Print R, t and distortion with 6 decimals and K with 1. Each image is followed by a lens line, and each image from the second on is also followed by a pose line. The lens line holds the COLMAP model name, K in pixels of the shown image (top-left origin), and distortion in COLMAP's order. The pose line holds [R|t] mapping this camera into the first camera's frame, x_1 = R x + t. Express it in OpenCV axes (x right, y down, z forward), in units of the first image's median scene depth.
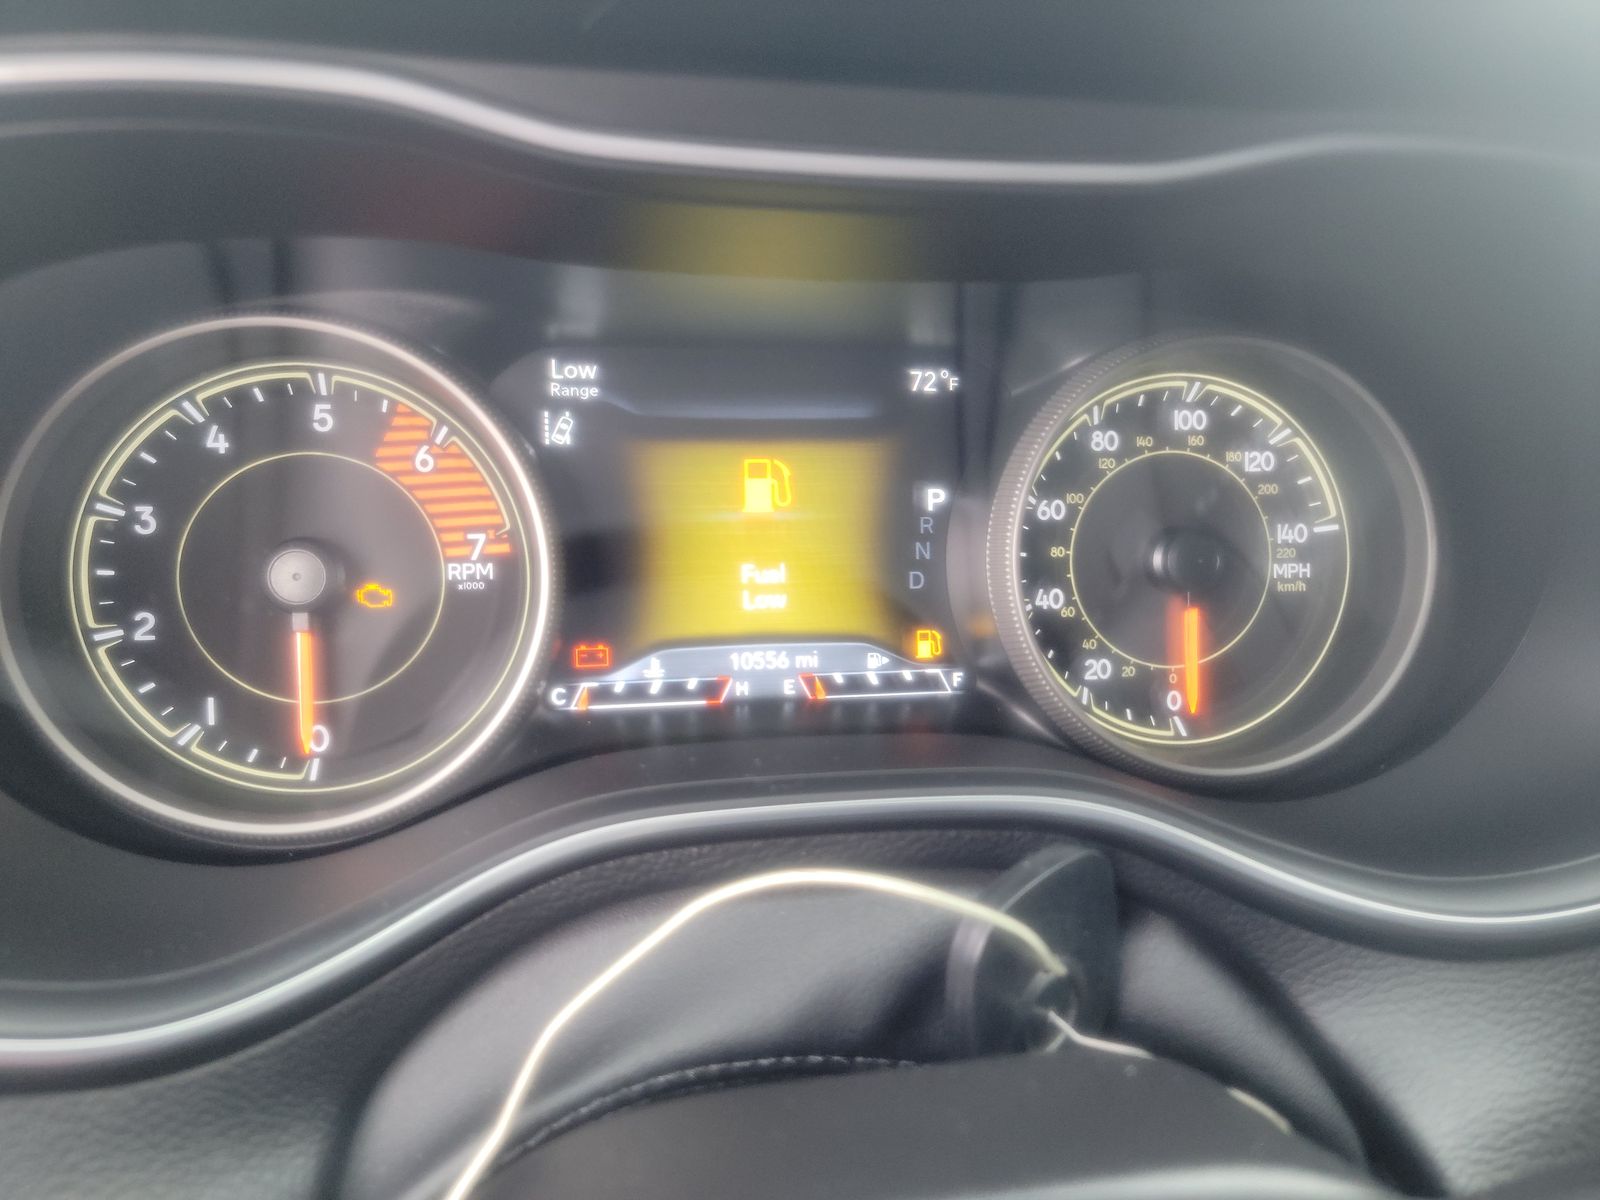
lens RADIAL K [[1134.9, 0, 780.7], [0, 1134.9, 596.8], [0, 0, 1]] dist [0.028971, -0.023541]
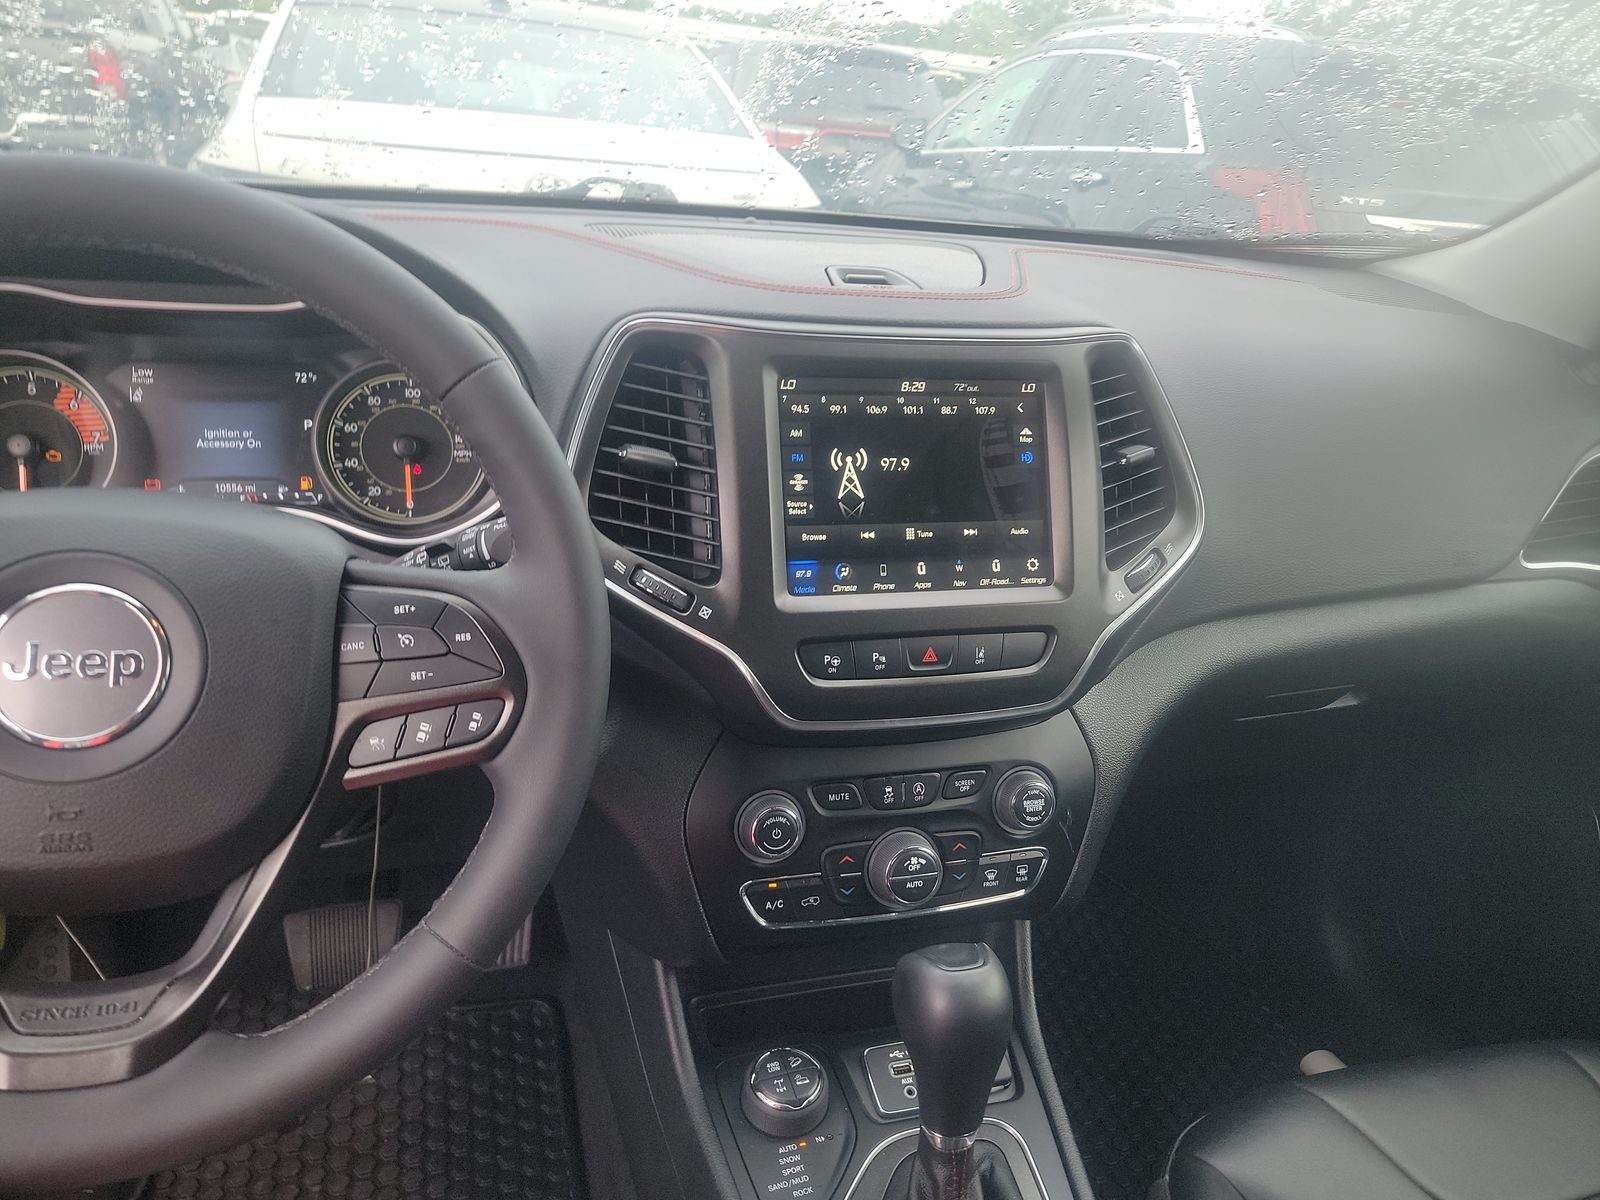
lens RADIAL K [[1134.9, 0, 840.5], [0, 1134.9, 611.6], [0, 0, 1]] dist [0.028971, -0.023541]
pose [[0.994120, -0.027084, 0.104842, 1.036325], [0.030610, 0.999013, -0.032178, 0.444228], [-0.103867, 0.035198, 0.993968, -1.611129]]
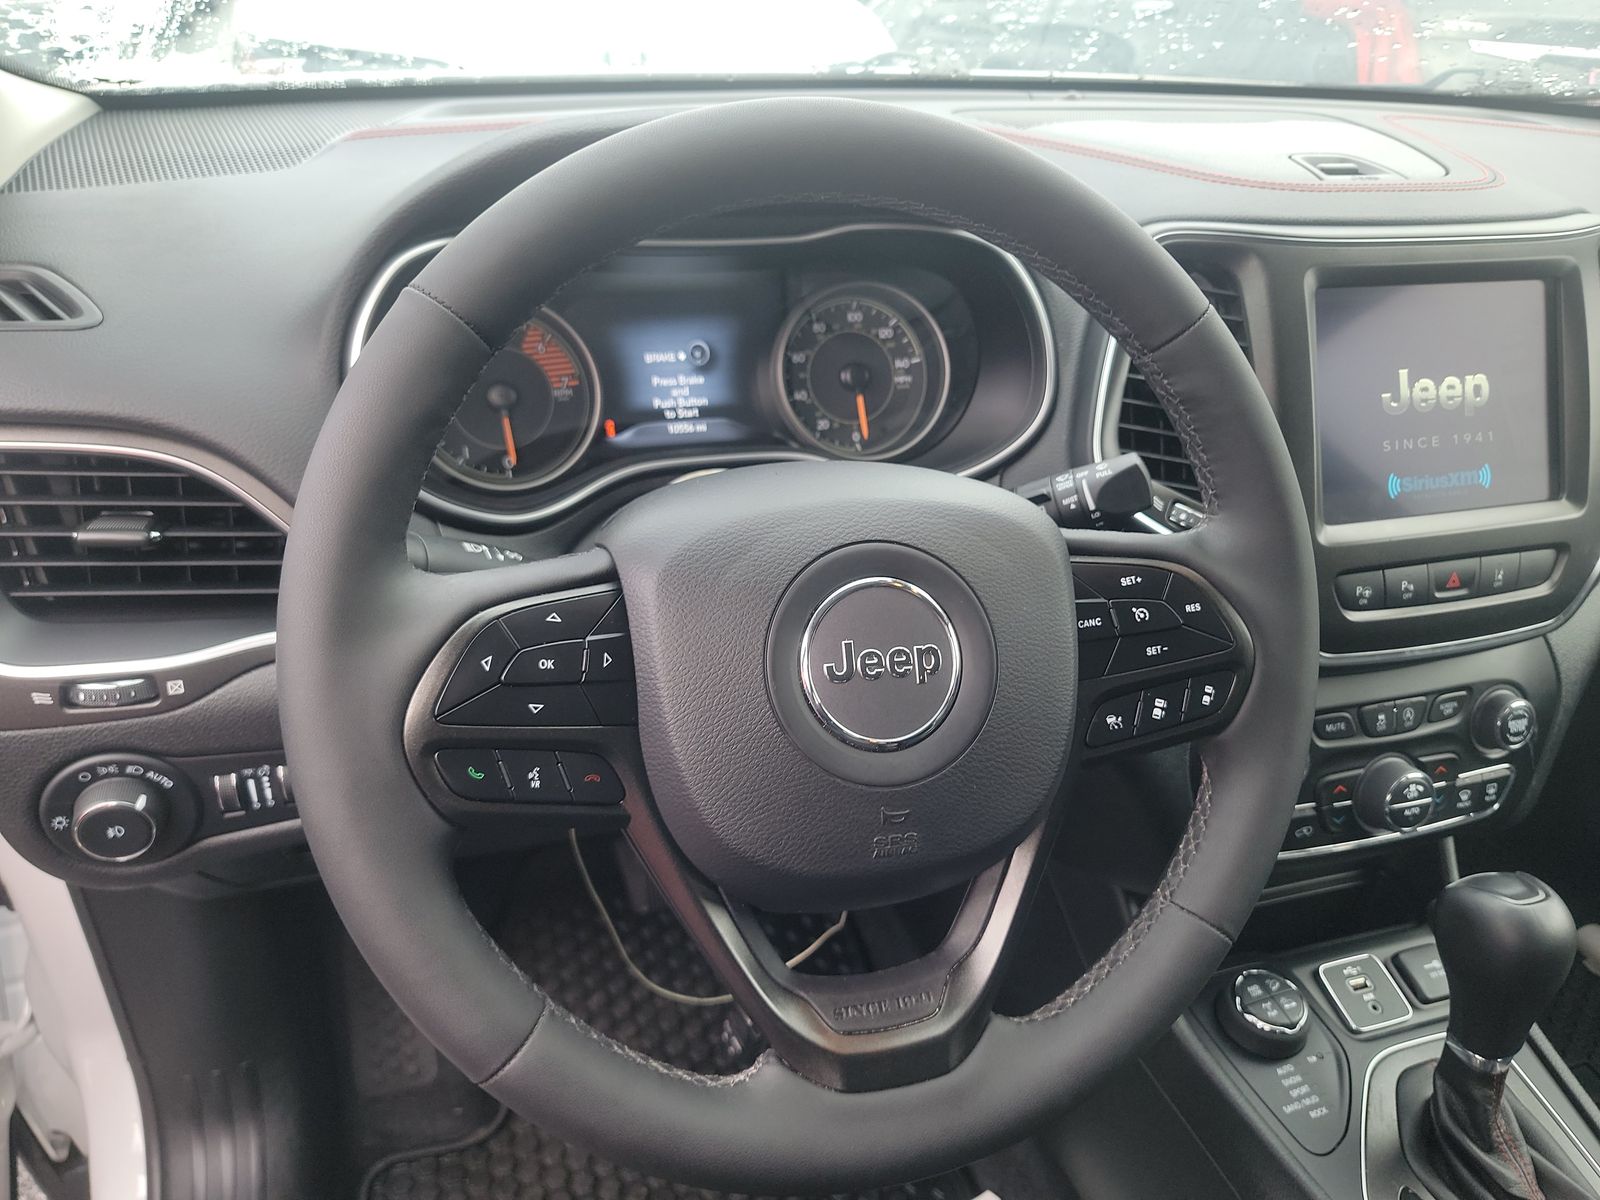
lens RADIAL K [[1134.9, 0, 795.2], [0, 1134.9, 607.3], [0, 0, 1]] dist [0.028971, -0.023541]
pose [[0.992261, -0.075688, 0.098432, -0.043417], [0.067318, 0.994040, 0.085748, 0.238053], [-0.104335, -0.078459, 0.991443, -1.399715]]
